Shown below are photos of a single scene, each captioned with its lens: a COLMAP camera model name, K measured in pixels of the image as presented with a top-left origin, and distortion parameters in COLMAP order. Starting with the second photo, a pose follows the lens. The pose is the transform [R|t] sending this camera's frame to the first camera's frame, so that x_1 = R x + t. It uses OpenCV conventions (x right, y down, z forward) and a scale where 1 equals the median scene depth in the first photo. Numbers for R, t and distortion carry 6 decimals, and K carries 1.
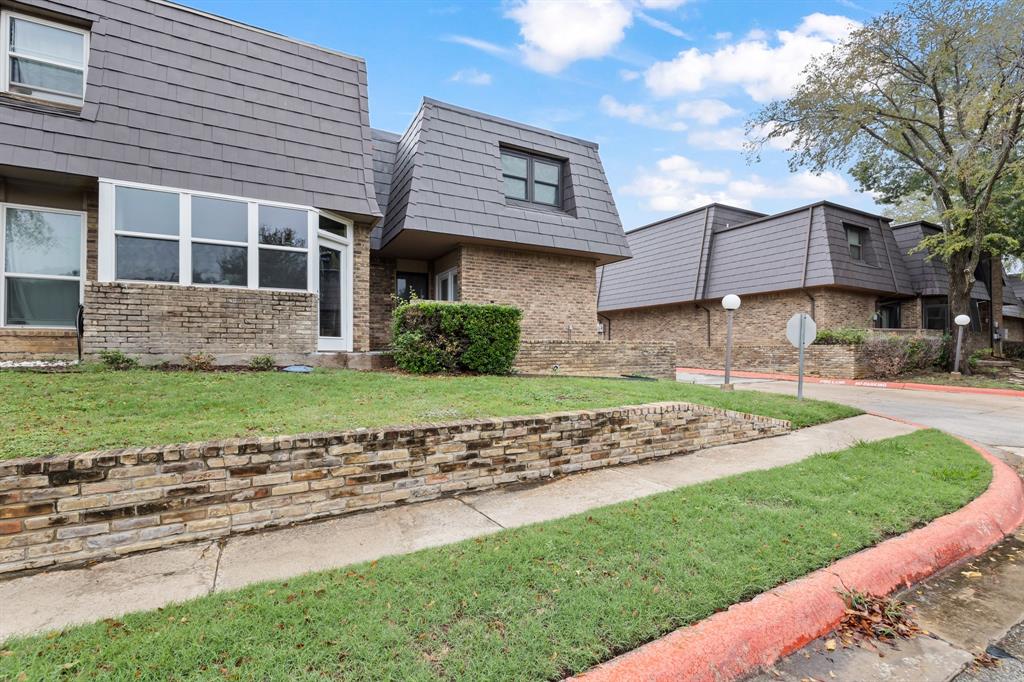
lens RADIAL K [[439.3, 0, 564.1], [0, 439.3, 347.6], [0, 0, 1]] dist [-0.000564, -0.000501]
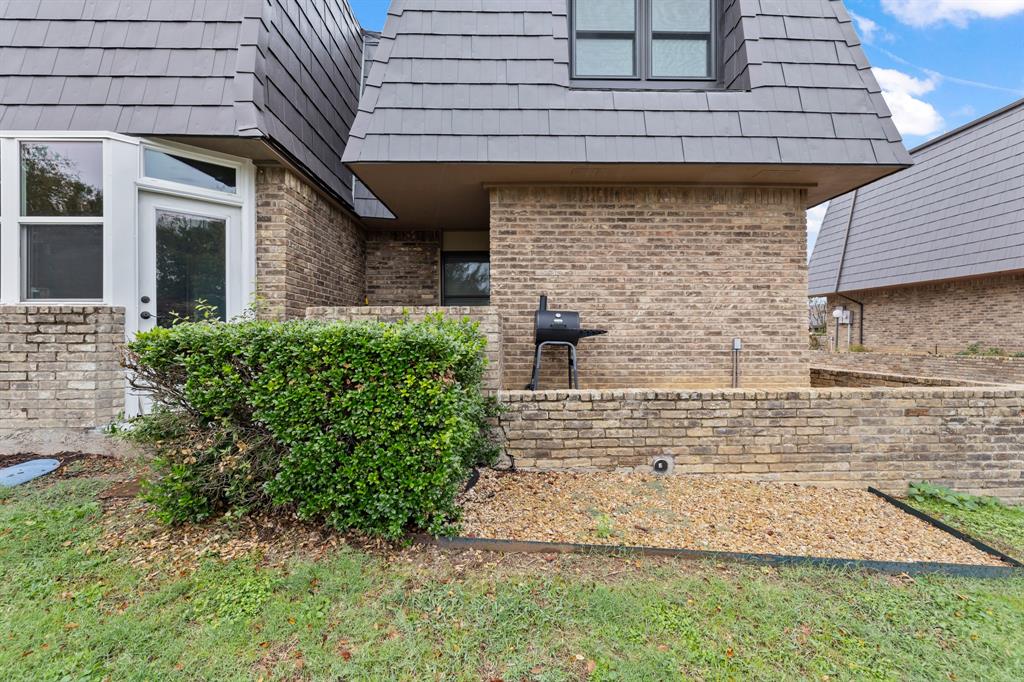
lens RADIAL K [[479.4, 0, 535.9], [0, 479.4, 344.0], [0, 0, 1]] dist [0.002479, 0.000756]
pose [[0.876298, 0.007793, -0.481707, 0.084724], [0.002289, 0.999791, 0.020337, -0.067116], [0.481765, -0.018924, 0.876096, 0.563081]]
